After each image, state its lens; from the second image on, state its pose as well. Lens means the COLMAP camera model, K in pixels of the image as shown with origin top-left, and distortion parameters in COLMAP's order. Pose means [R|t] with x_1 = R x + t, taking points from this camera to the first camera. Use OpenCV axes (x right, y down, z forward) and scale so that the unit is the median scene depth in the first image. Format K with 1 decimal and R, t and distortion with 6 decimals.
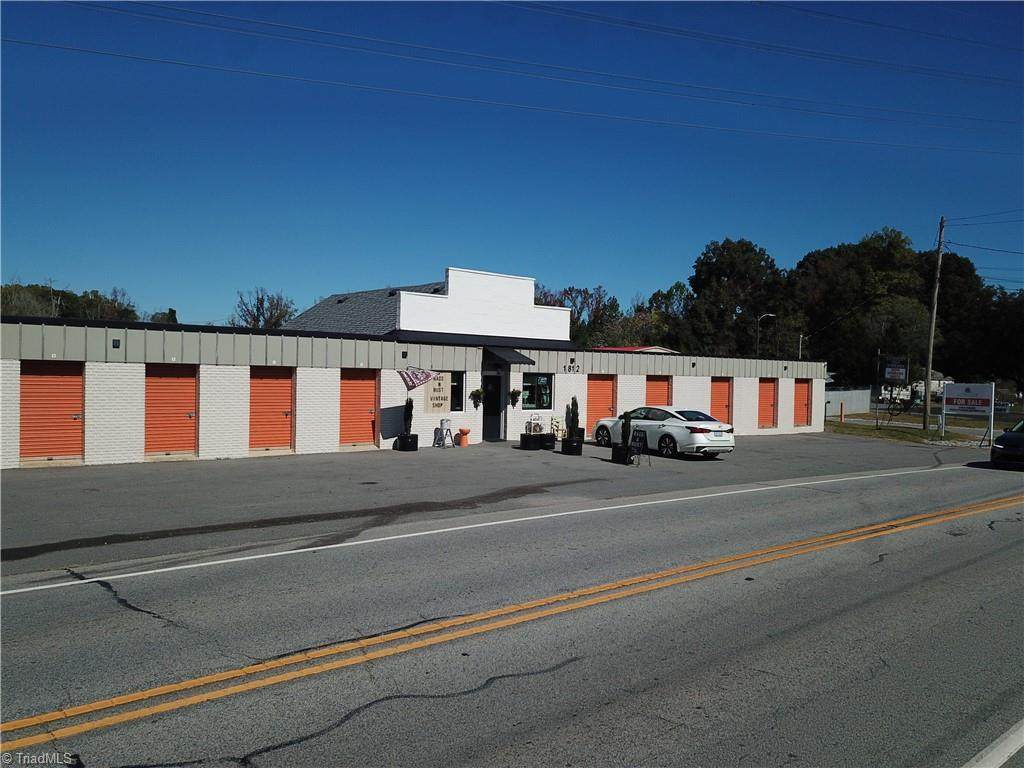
lens RADIAL K [[865.1, 0, 514.4], [0, 865.1, 363.0], [0, 0, 1]] dist [0.035578, -0.039439]
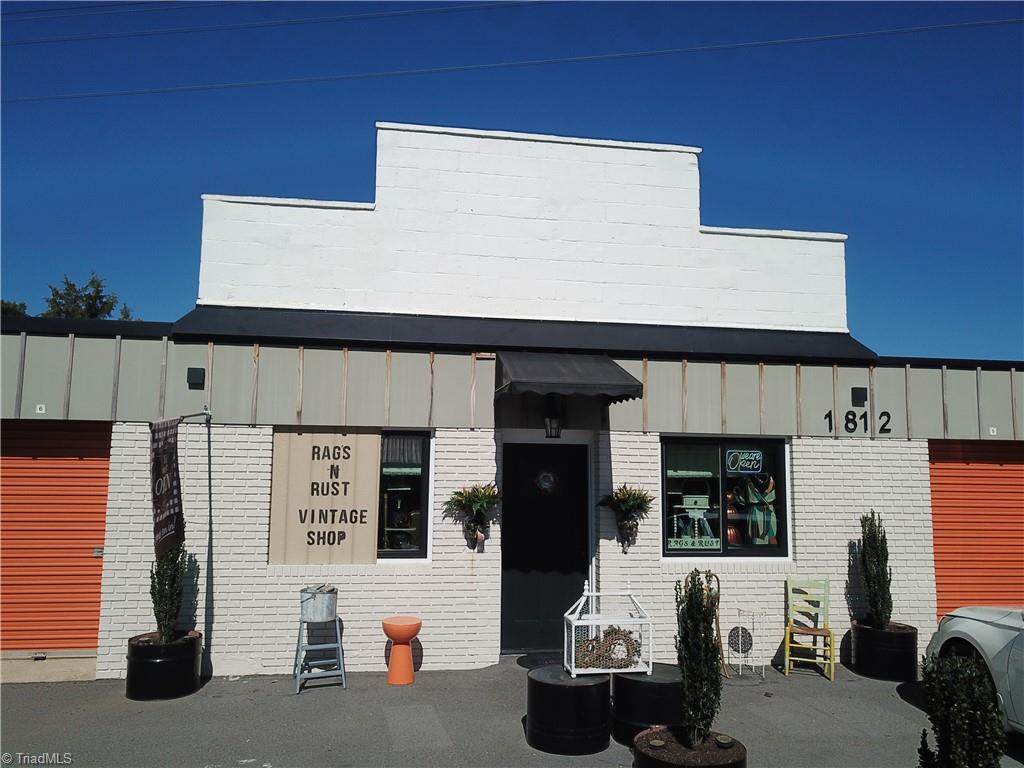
lens RADIAL K [[865.1, 0, 541.5], [0, 865.1, 362.7], [0, 0, 1]] dist [0.035578, -0.039439]
pose [[0.848924, -0.061189, -0.524960, 0.143116], [0.007097, 0.994506, -0.104442, 0.017994], [0.528467, 0.084938, 0.844694, 0.725891]]
